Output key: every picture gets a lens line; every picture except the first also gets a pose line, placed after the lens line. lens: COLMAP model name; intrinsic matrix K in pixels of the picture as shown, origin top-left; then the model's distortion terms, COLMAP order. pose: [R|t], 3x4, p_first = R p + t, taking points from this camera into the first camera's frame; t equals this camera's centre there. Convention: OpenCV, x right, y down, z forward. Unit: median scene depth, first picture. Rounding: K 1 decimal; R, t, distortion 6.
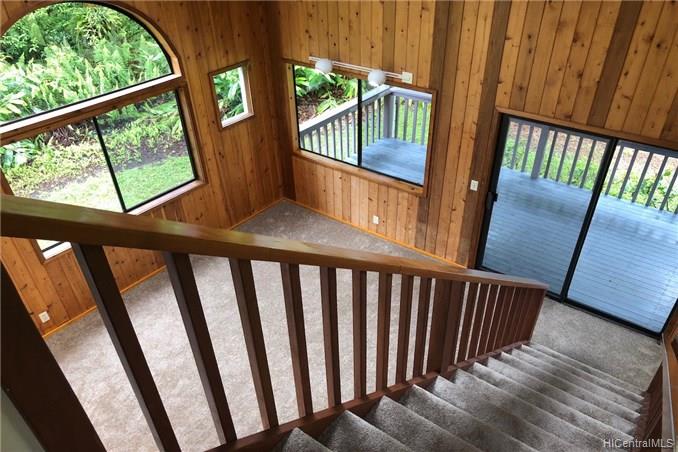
lens RADIAL K [[520.7, 0, 348.9], [0, 520.7, 282.3], [0, 0, 1]] dist [0.050381, -0.016179]
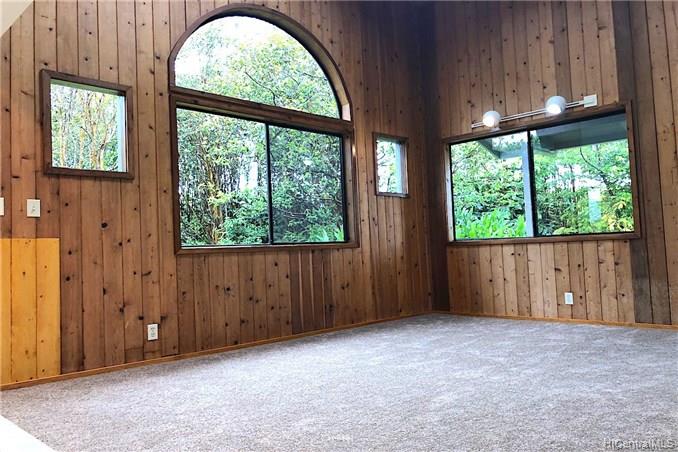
lens RADIAL K [[561.2, 0, 344.8], [0, 561.2, 218.5], [0, 0, 1]] dist [0.016061, 0.005585]
pose [[0.991849, -0.048954, -0.117641, -0.178795], [-0.043573, 0.737282, -0.674178, 0.380938], [0.119738, 0.673809, 0.729139, 0.299349]]
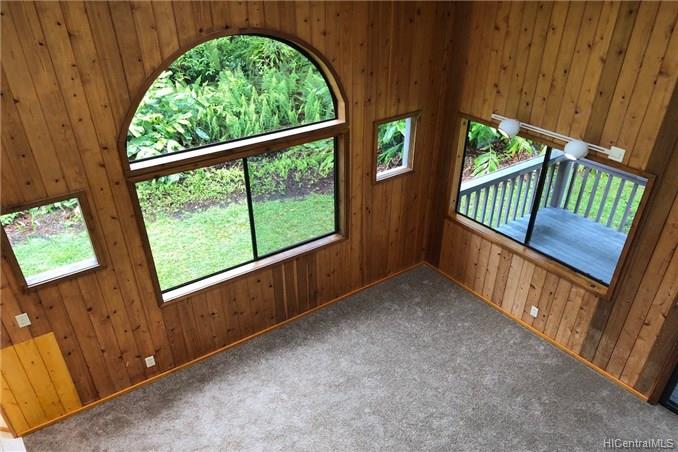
lens RADIAL K [[540.3, 0, 352.0], [0, 540.3, 288.7], [0, 0, 1]] dist [0.046042, -0.011006]
pose [[0.960111, 0.180784, -0.213319, -0.049779], [-0.194490, 0.979875, -0.044939, -0.064127], [0.200902, 0.084635, 0.975949, 0.111103]]
